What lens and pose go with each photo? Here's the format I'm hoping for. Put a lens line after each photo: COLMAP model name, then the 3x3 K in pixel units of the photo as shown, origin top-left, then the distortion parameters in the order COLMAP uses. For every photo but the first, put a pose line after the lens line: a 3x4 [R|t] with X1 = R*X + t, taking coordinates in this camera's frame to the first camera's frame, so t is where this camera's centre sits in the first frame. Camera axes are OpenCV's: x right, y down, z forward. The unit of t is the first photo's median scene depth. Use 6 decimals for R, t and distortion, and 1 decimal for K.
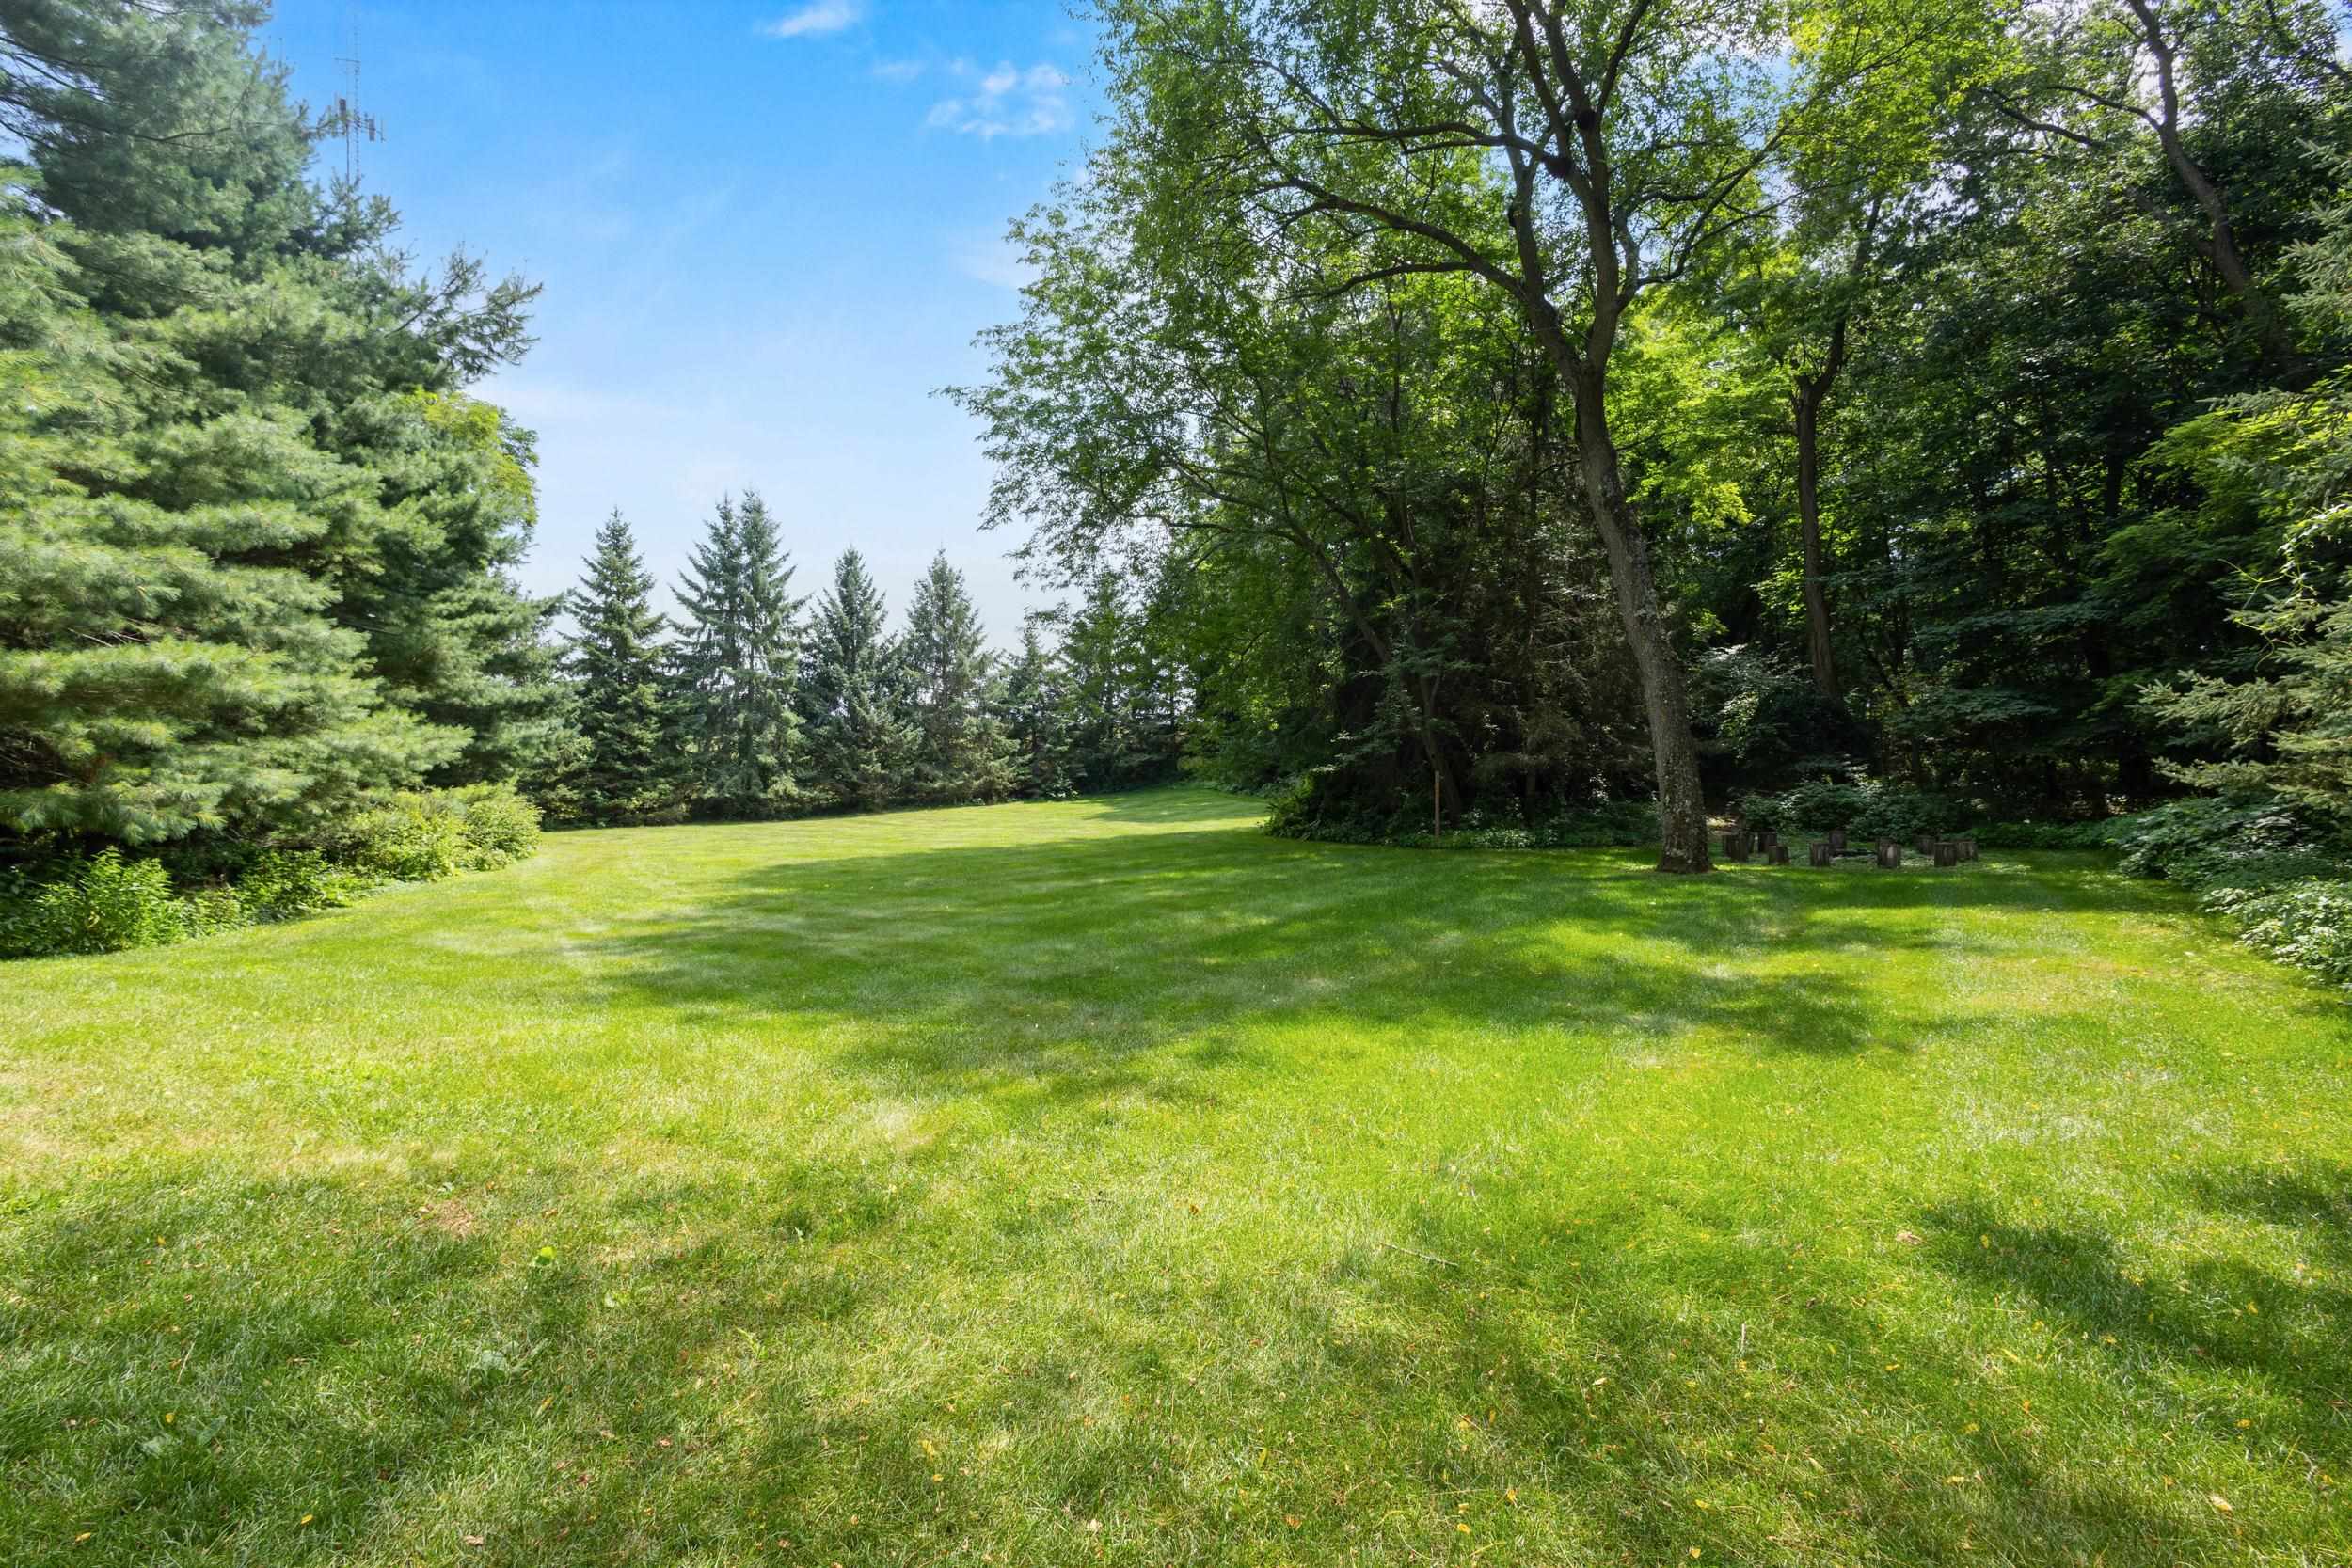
lens RADIAL K [[1083.4, 0, 1170.7], [0, 1083.4, 782.7], [0, 0, 1]] dist [0.010515, 0.001285]
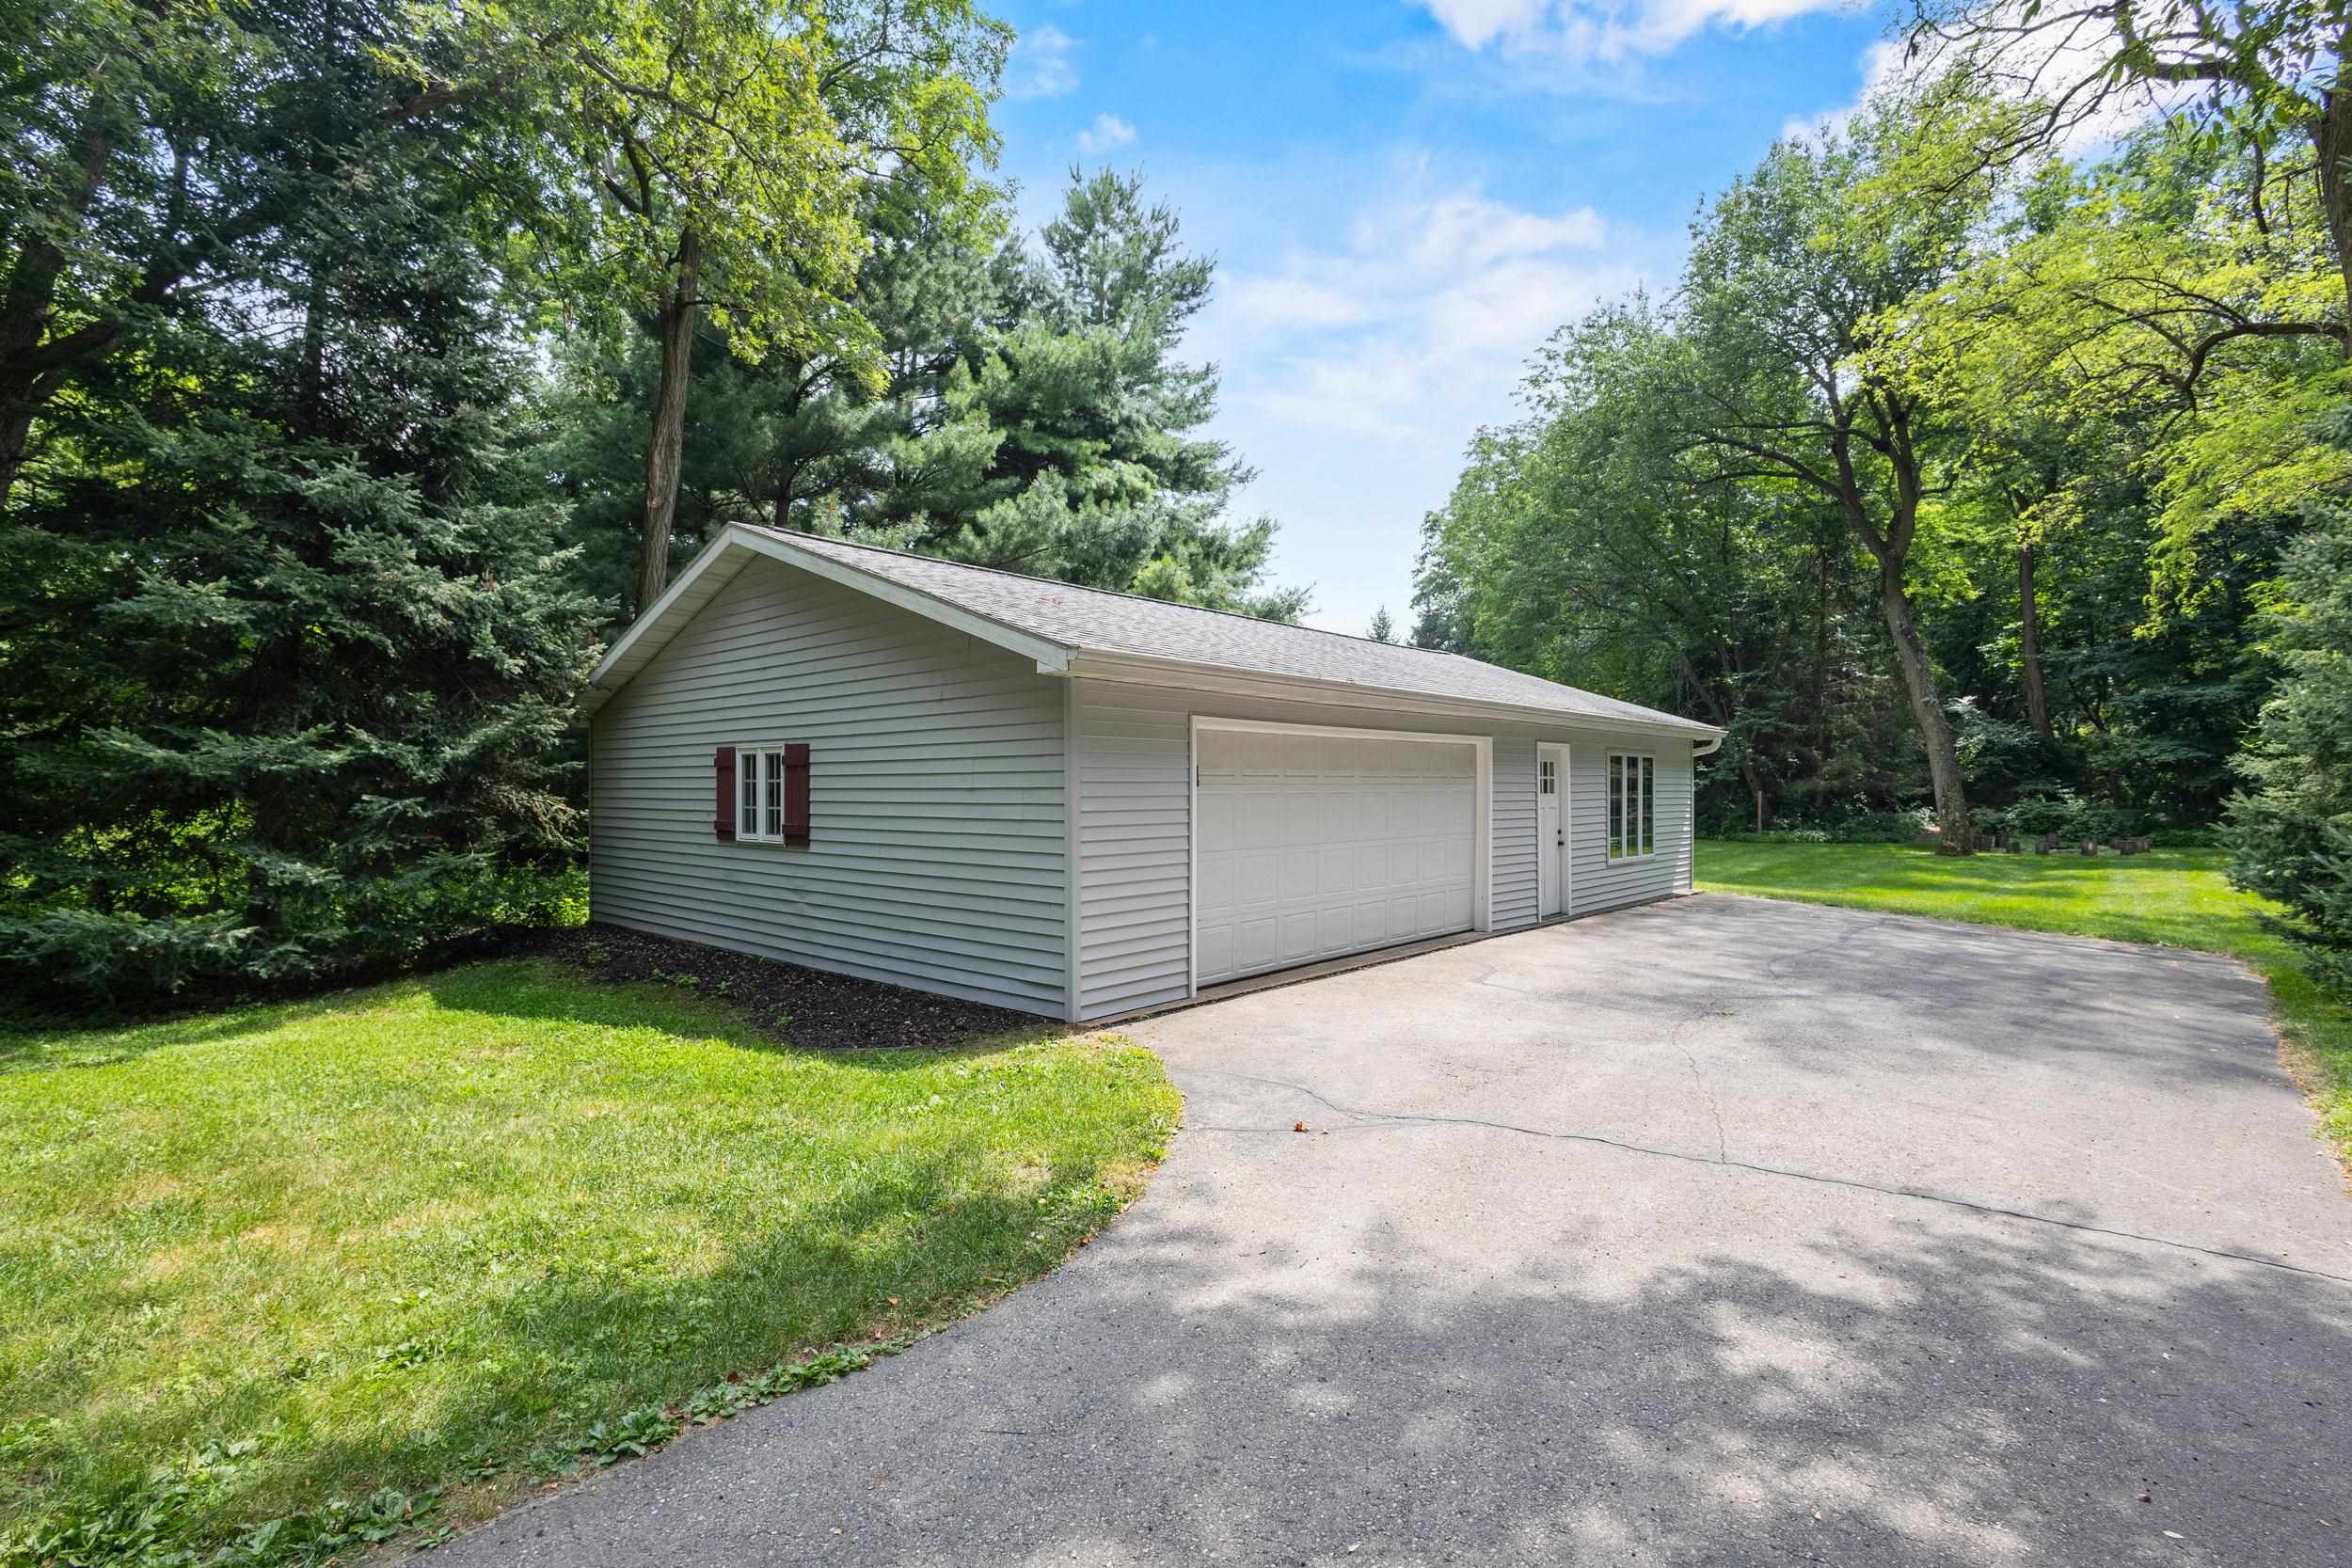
lens RADIAL K [[1083.4, 0, 1181.7], [0, 1083.4, 786.3], [0, 0, 1]] dist [0.010515, 0.001285]
pose [[0.993462, 0.007108, -0.113939, -0.348715], [-0.007302, 0.999973, -0.001289, -0.008860], [0.113926, 0.002112, 0.993487, -0.538713]]
